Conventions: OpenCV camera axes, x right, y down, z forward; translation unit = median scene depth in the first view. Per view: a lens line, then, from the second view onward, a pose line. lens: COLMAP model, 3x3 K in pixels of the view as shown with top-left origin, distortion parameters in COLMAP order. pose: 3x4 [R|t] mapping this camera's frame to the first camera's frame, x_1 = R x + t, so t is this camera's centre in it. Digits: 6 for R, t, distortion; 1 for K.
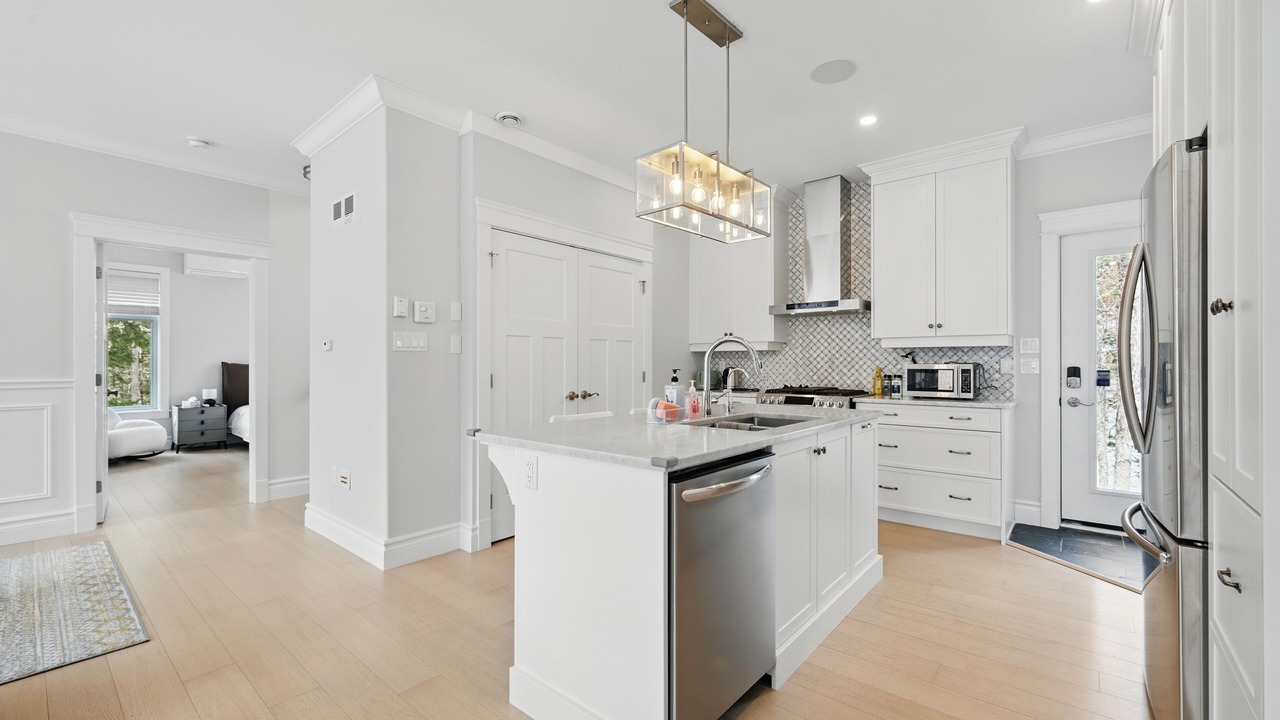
lens RADIAL K [[516.3, 0, 638.3], [0, 516.3, 363.4], [0, 0, 1]] dist [0.000571, -0.000032]
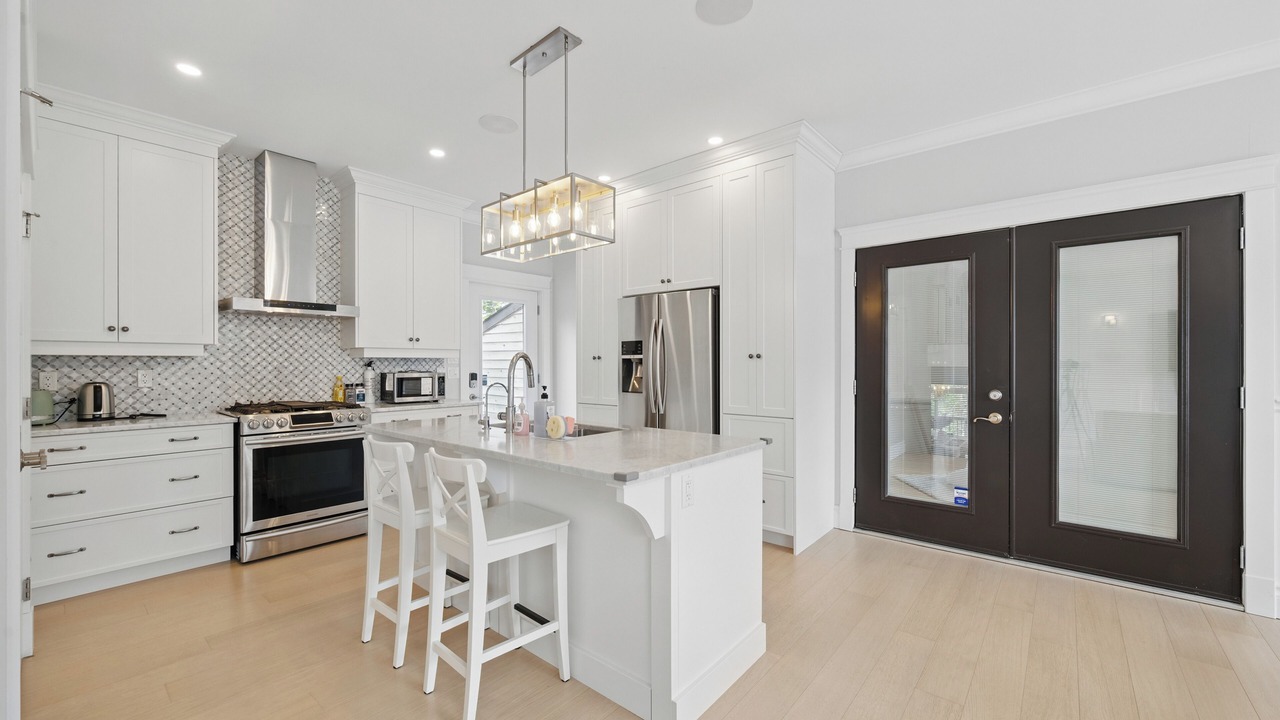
lens RADIAL K [[516.3, 0, 638.3], [0, 516.3, 363.4], [0, 0, 1]] dist [0.000571, -0.000032]
pose [[-0.000891, -0.002513, 0.999996, -0.487575], [-0.001886, 0.999995, 0.002511, -0.019861], [-0.999998, -0.001884, -0.000896, 0.422085]]
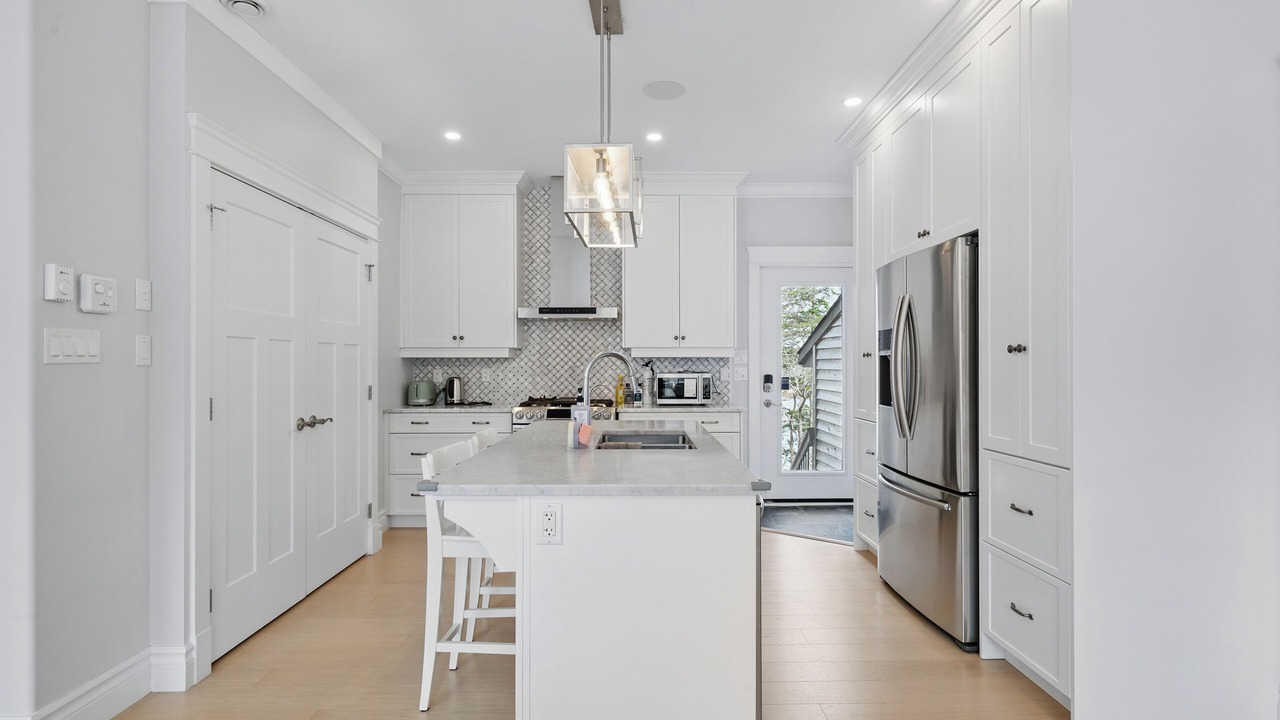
lens RADIAL K [[618.5, 0, 634.2], [0, 618.5, 364.4], [0, 0, 1]] dist [-0.000437, -0.000497]
pose [[0.760879, -0.000909, 0.648893, -0.281414], [0.000691, 1.000000, 0.000591, -0.015241], [-0.648893, -0.000001, 0.760880, 0.067740]]
